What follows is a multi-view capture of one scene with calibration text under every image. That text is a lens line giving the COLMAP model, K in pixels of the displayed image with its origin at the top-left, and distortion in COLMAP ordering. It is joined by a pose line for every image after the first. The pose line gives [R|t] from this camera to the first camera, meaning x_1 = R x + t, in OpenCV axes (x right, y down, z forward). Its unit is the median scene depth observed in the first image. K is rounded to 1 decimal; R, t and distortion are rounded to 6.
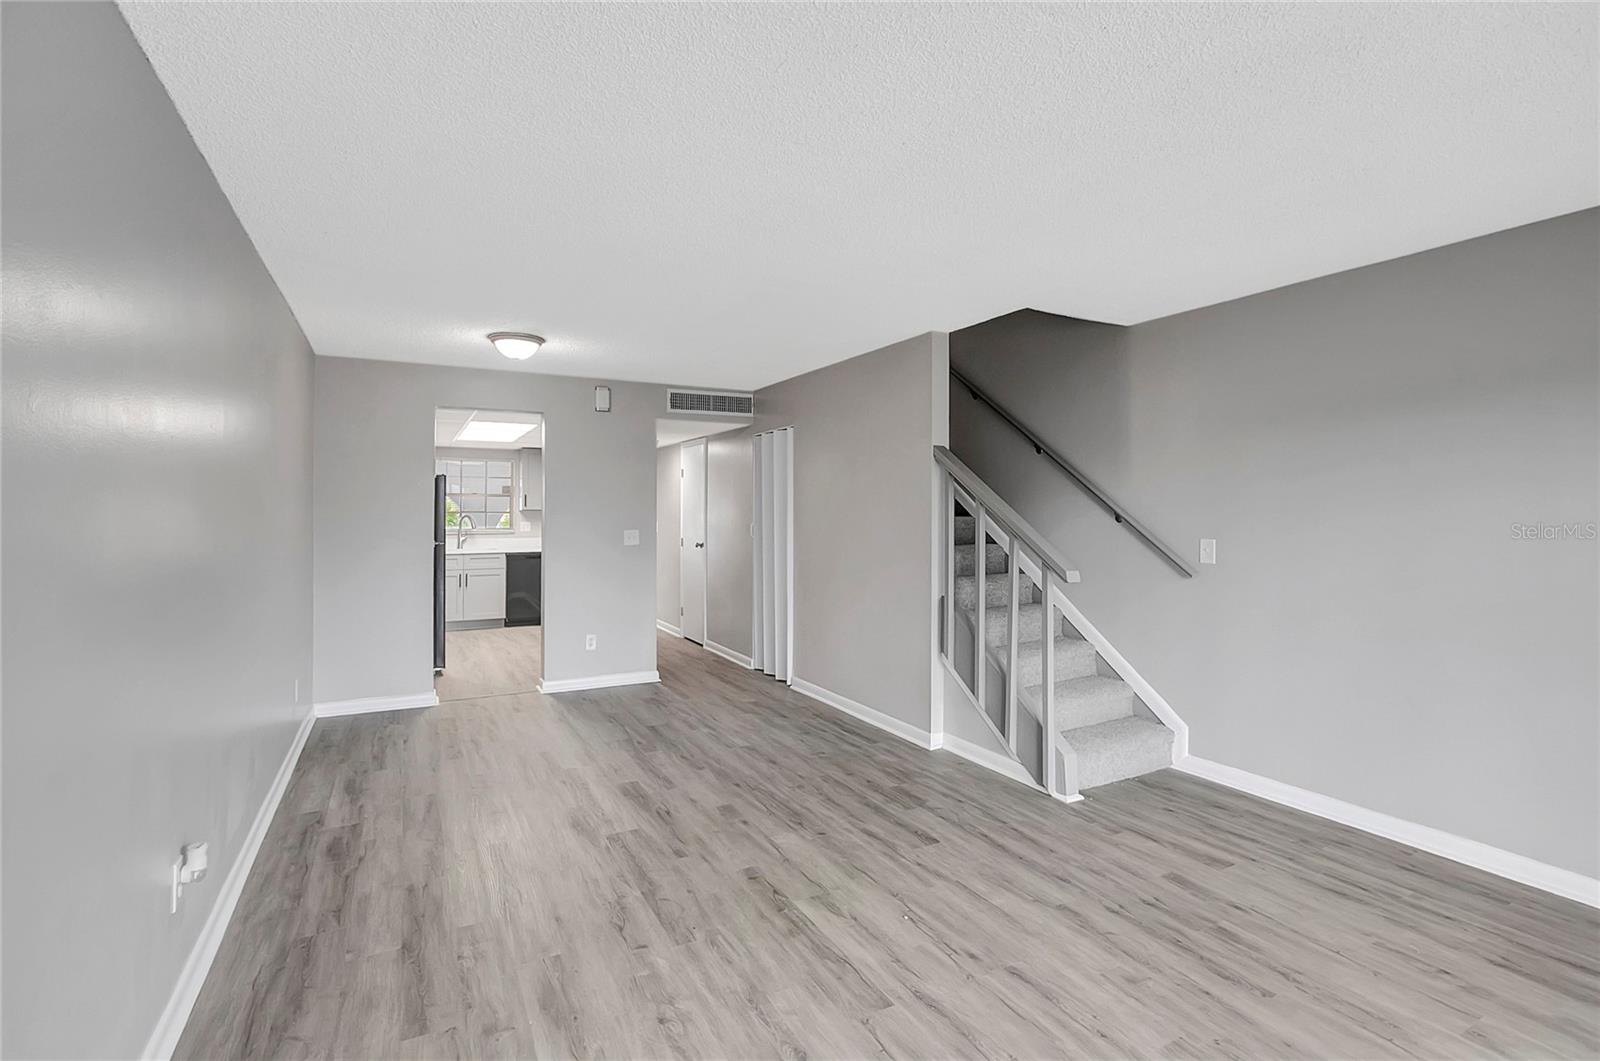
lens RADIAL K [[753.3, 0, 788.5], [0, 753.3, 495.2], [0, 0, 1]] dist [-0.005454, 0.000901]
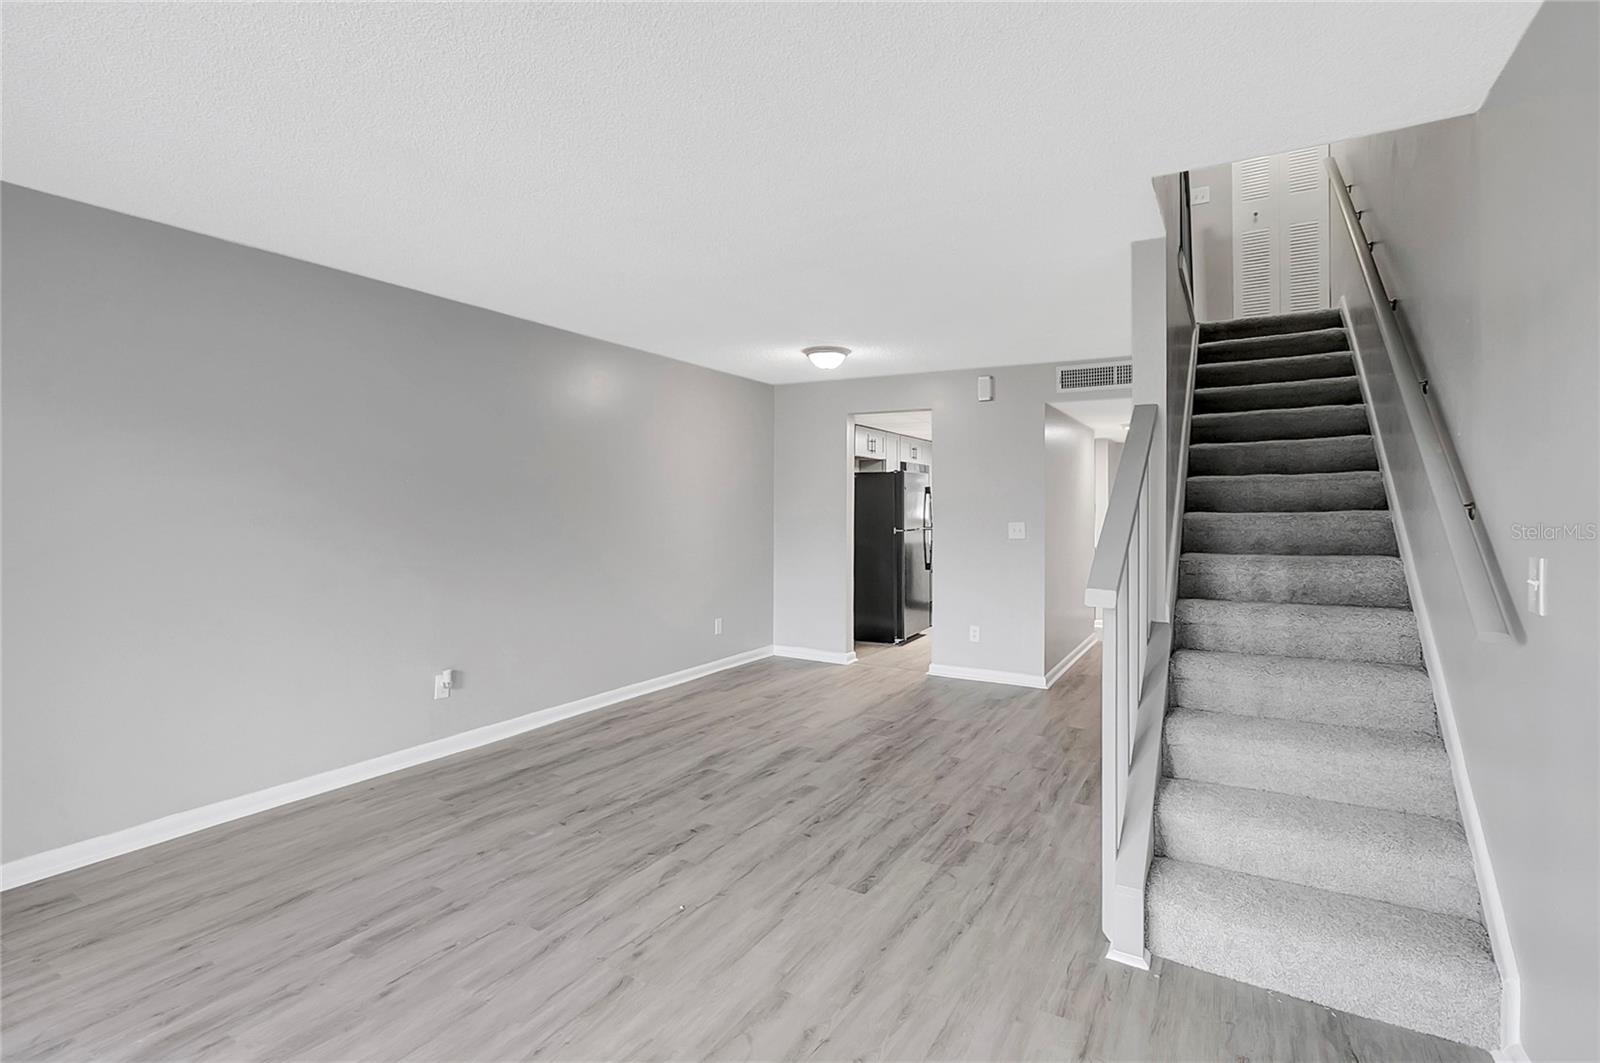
lens RADIAL K [[753.3, 0, 788.5], [0, 753.3, 496.2], [0, 0, 1]] dist [-0.005454, 0.000901]
pose [[0.498476, -0.014942, -0.866775, 0.803412], [0.018683, 0.999804, -0.006490, 0.021342], [0.866702, -0.012959, 0.498658, 0.466718]]
